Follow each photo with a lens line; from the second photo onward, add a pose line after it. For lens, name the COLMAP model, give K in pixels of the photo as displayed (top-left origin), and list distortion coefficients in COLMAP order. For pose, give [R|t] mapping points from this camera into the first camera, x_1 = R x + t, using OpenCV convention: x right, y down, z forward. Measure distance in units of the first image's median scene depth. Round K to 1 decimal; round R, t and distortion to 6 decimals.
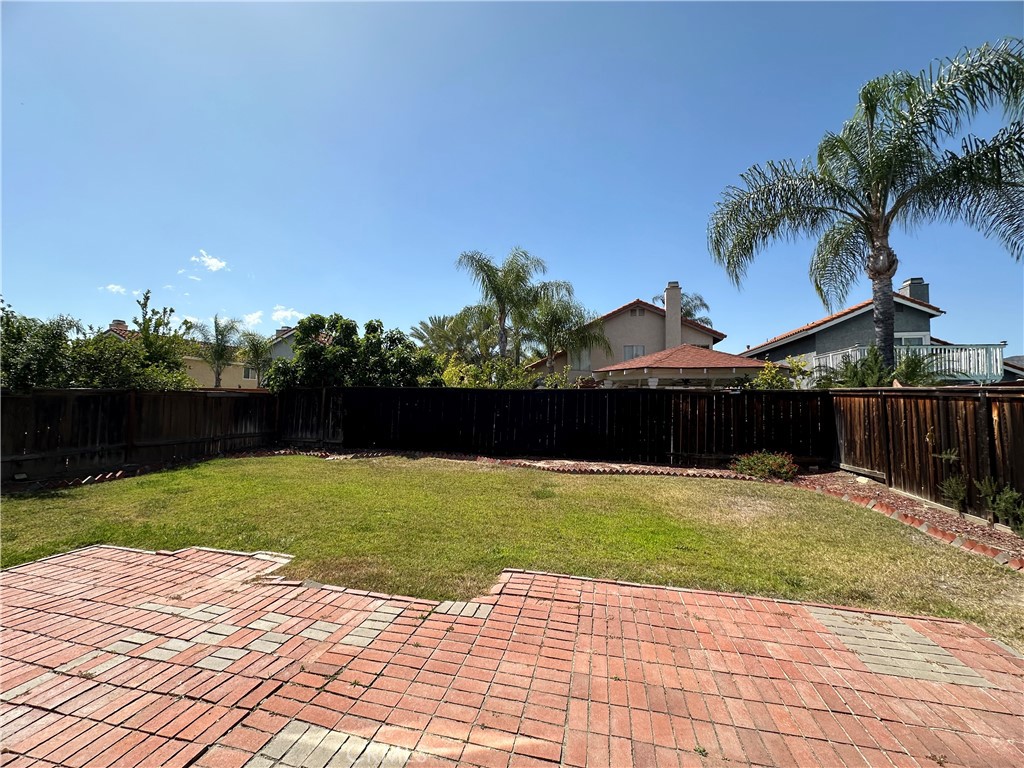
lens RADIAL K [[409.2, 0, 512.9], [0, 409.2, 379.6], [0, 0, 1]] dist [0.003442, 0.000040]
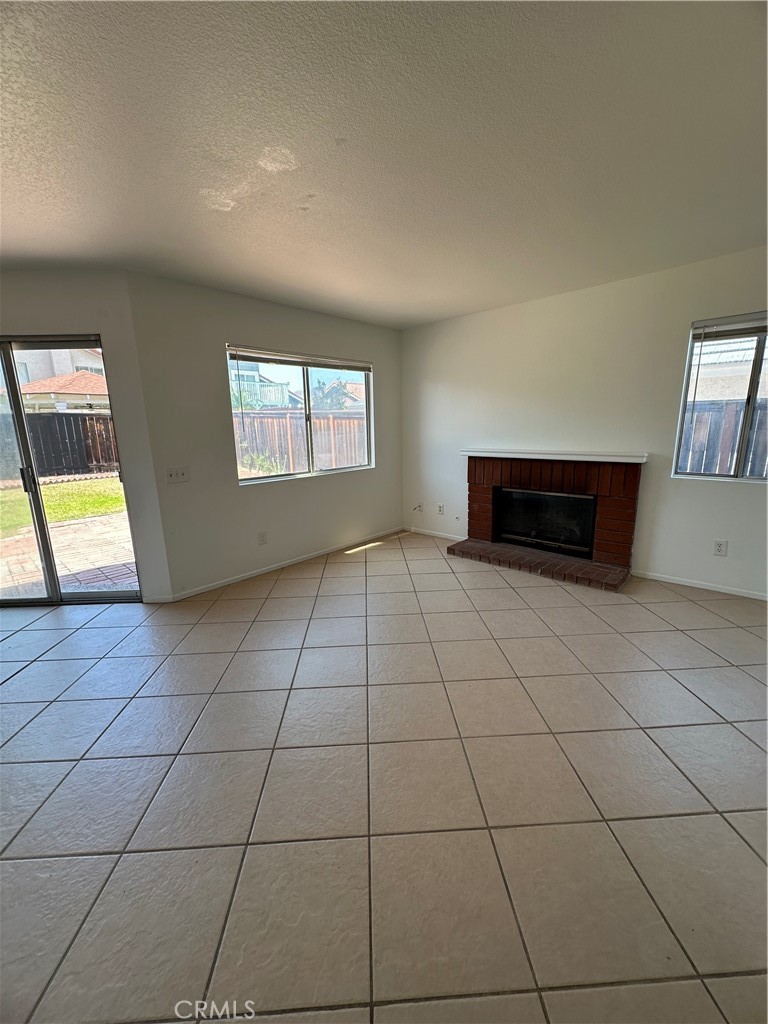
lens RADIAL K [[409.2, 0, 384.3], [0, 409.2, 515.9], [0, 0, 1]] dist [0.003442, 0.000040]
pose [[0.497532, -0.218018, 0.839602, -0.276229], [-0.017242, 0.965224, 0.260855, -0.015719], [-0.867275, -0.144260, 0.476470, -0.430801]]
